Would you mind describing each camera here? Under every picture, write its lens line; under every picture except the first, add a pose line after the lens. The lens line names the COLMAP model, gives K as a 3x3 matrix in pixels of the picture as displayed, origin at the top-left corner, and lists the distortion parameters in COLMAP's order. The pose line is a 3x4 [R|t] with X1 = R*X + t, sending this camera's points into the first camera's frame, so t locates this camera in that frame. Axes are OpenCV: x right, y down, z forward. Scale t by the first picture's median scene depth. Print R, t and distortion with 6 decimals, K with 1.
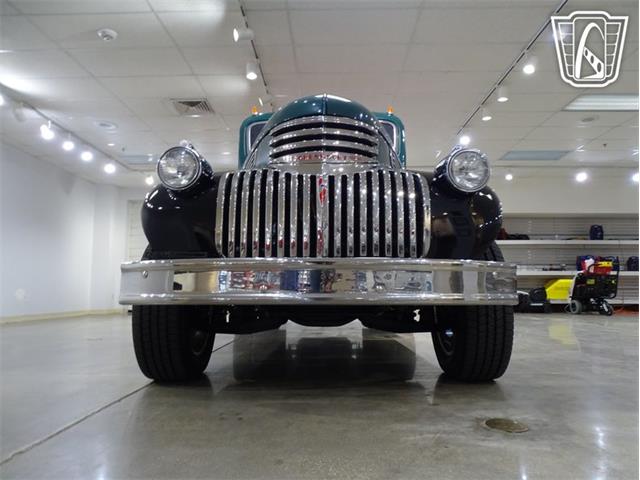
lens RADIAL K [[455.7, 0, 320.9], [0, 455.7, 243.0], [0, 0, 1]] dist [-0.002623, -0.000951]
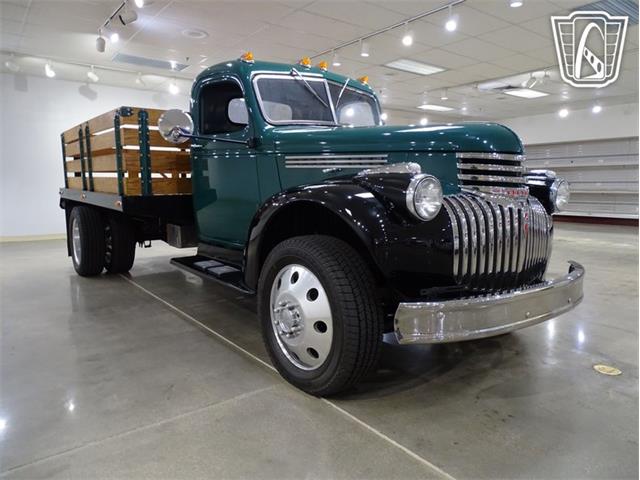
lens RADIAL K [[455.7, 0, 320.9], [0, 455.7, 243.0], [0, 0, 1]] dist [-0.002623, -0.000951]
pose [[0.785113, -0.078367, 0.614375, -0.297294], [-0.067559, 0.975207, 0.210728, -0.070802], [-0.615657, -0.206952, 0.760353, 0.101751]]
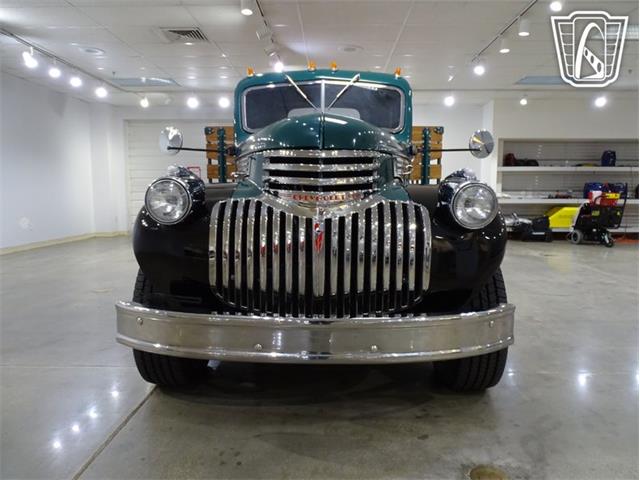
lens RADIAL K [[455.4, 0, 320.0], [0, 455.4, 240.0], [0, 0, 1]] dist [-0.000778, -0.002418]
pose [[0.999916, 0.008487, -0.009761, 0.004033], [-0.006217, 0.977102, 0.212679, -0.078266], [0.011342, -0.212601, 0.977073, 0.016158]]
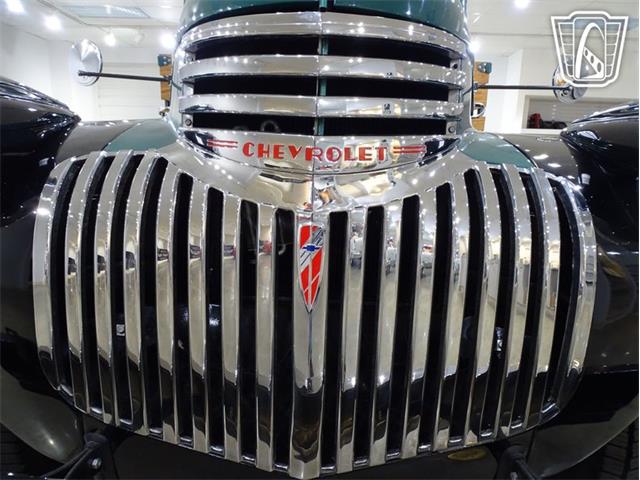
lens RADIAL K [[455.7, 0, 320.9], [0, 455.7, 243.0], [0, 0, 1]] dist [-0.002623, -0.000951]
pose [[0.999492, 0.031614, 0.004134, 0.002294], [-0.031417, 0.954495, 0.296568, -0.057691], [0.005430, -0.296547, 0.955003, 0.171924]]
